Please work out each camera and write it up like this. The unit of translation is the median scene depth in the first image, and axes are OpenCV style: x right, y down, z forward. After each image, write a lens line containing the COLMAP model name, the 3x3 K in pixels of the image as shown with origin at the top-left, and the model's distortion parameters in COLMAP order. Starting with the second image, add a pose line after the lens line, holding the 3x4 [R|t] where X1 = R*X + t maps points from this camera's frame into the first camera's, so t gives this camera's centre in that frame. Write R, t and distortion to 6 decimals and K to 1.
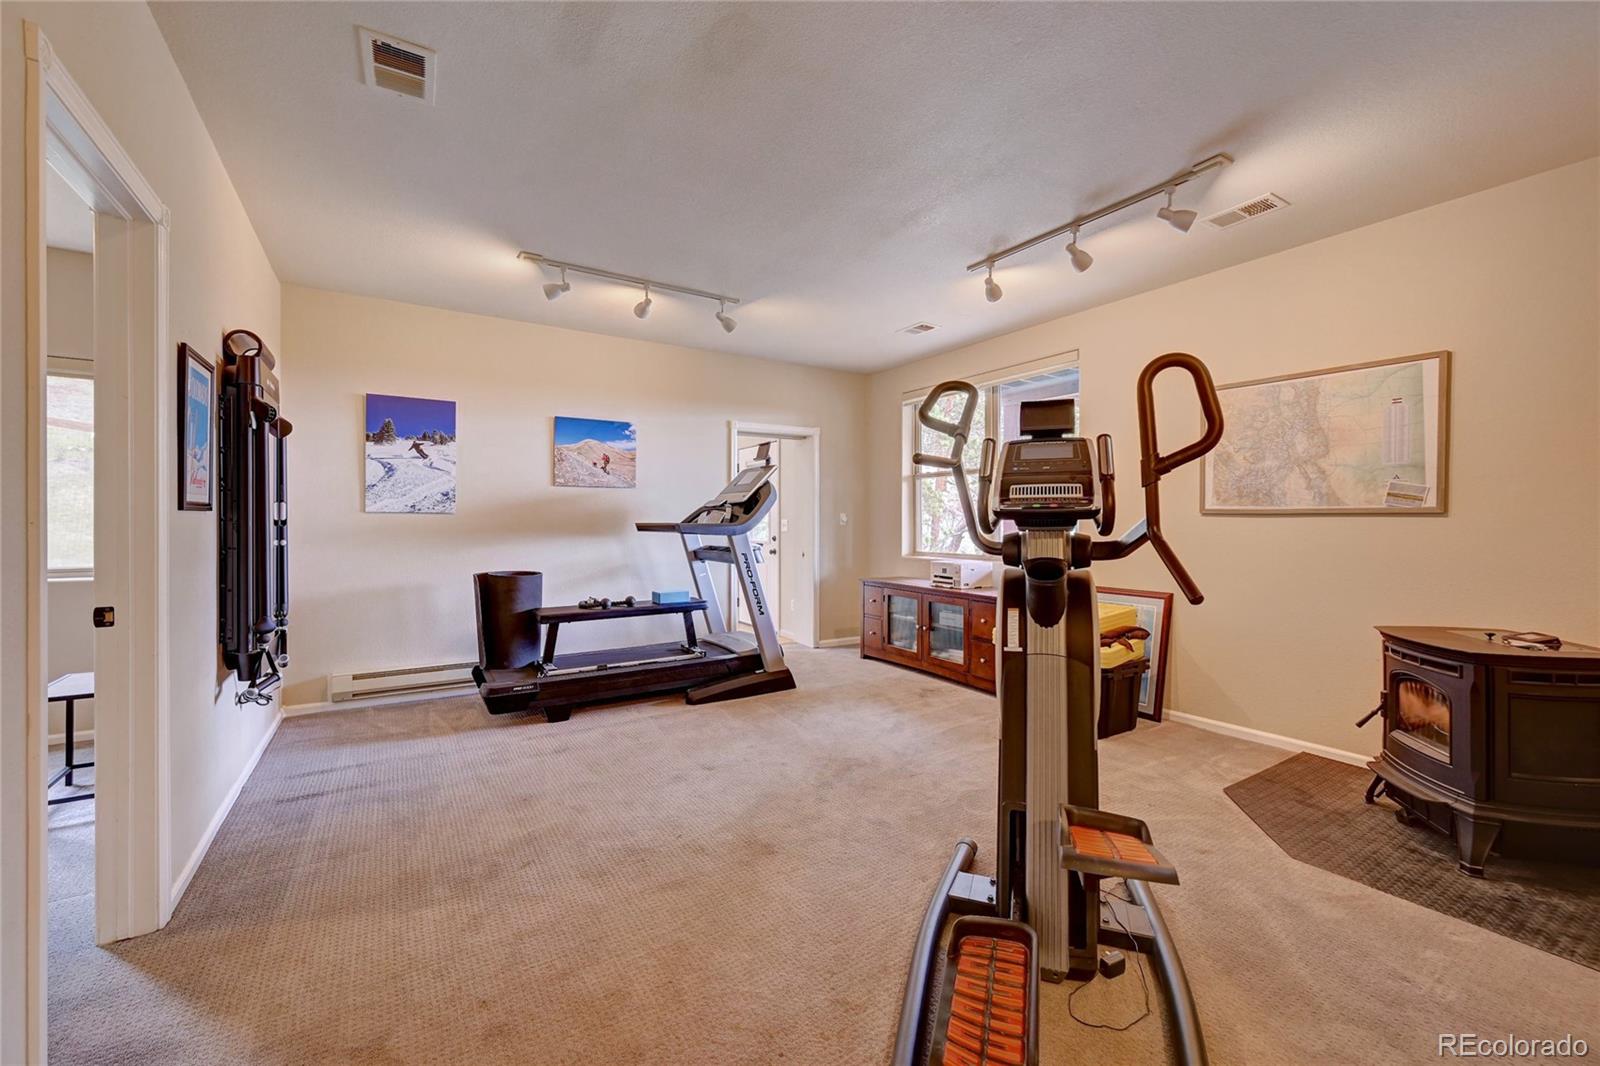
lens RADIAL K [[645.0, 0, 796.1], [0, 645.0, 527.1], [0, 0, 1]] dist [0.001899, -0.000052]
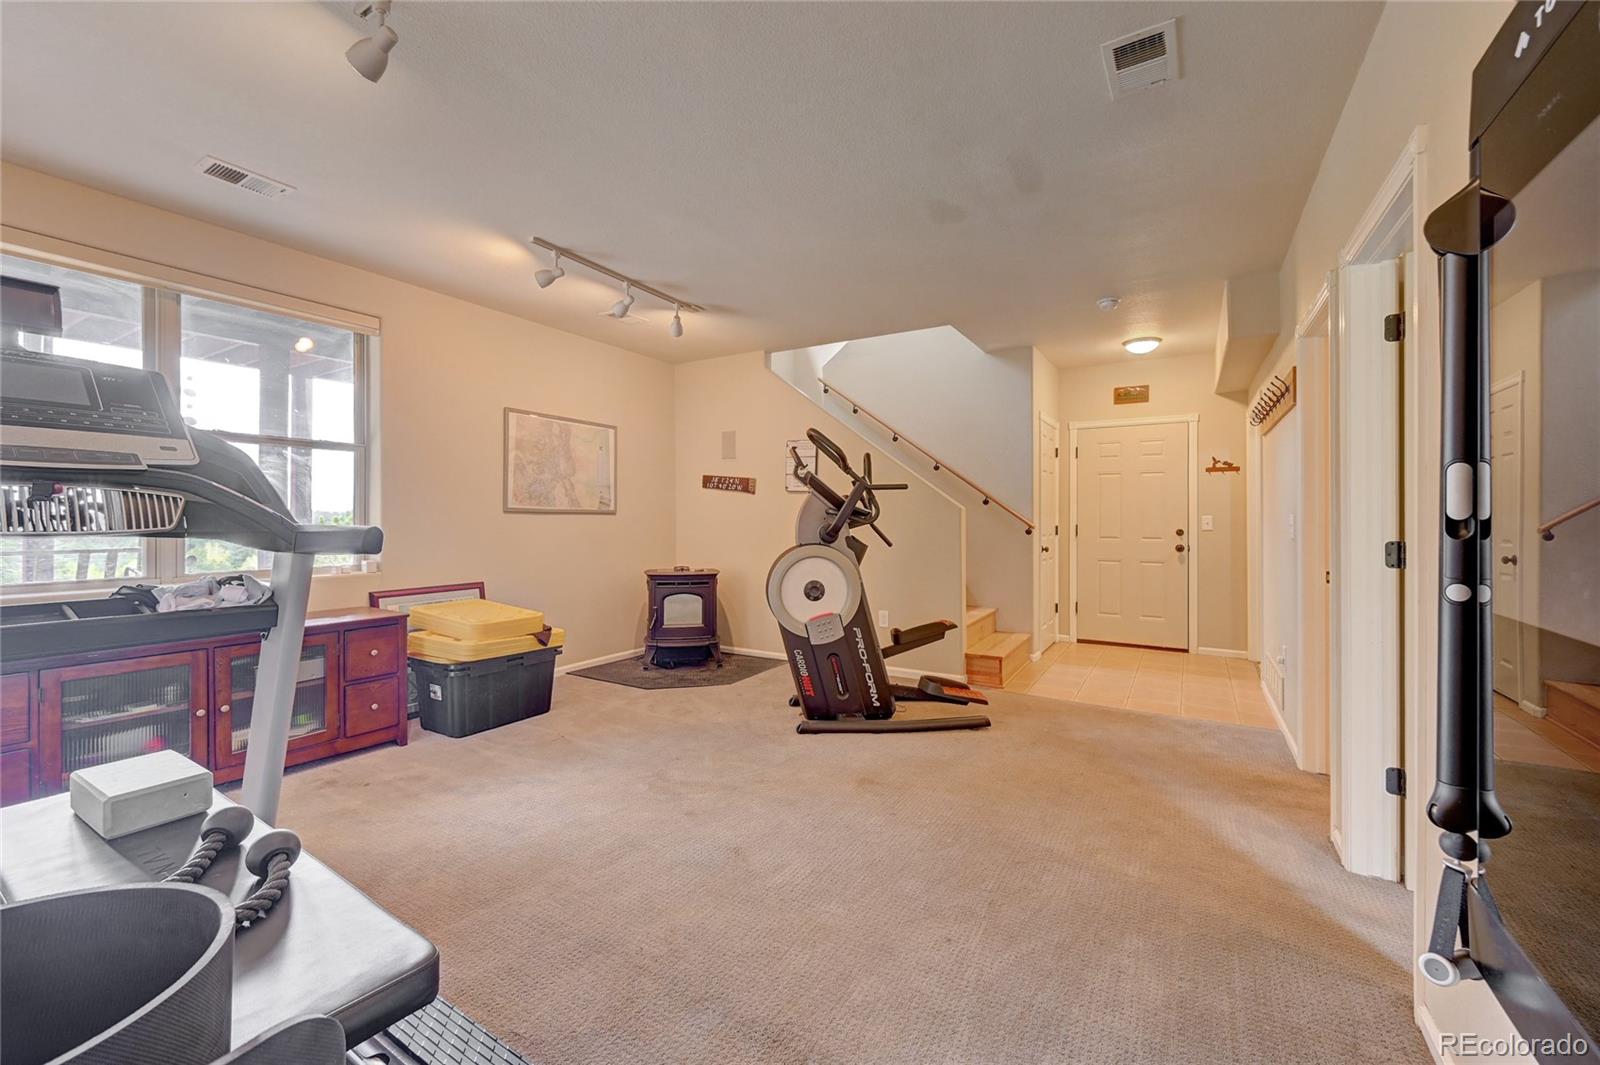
lens RADIAL K [[639.1, 0, 801.7], [0, 639.1, 515.3], [0, 0, 1]] dist [-0.003867, 0.000912]
pose [[-0.449736, 0.001285, 0.893160, -0.769840], [0.009270, 0.999952, 0.003230, -0.013765], [-0.893113, 0.009732, -0.449727, 1.174356]]
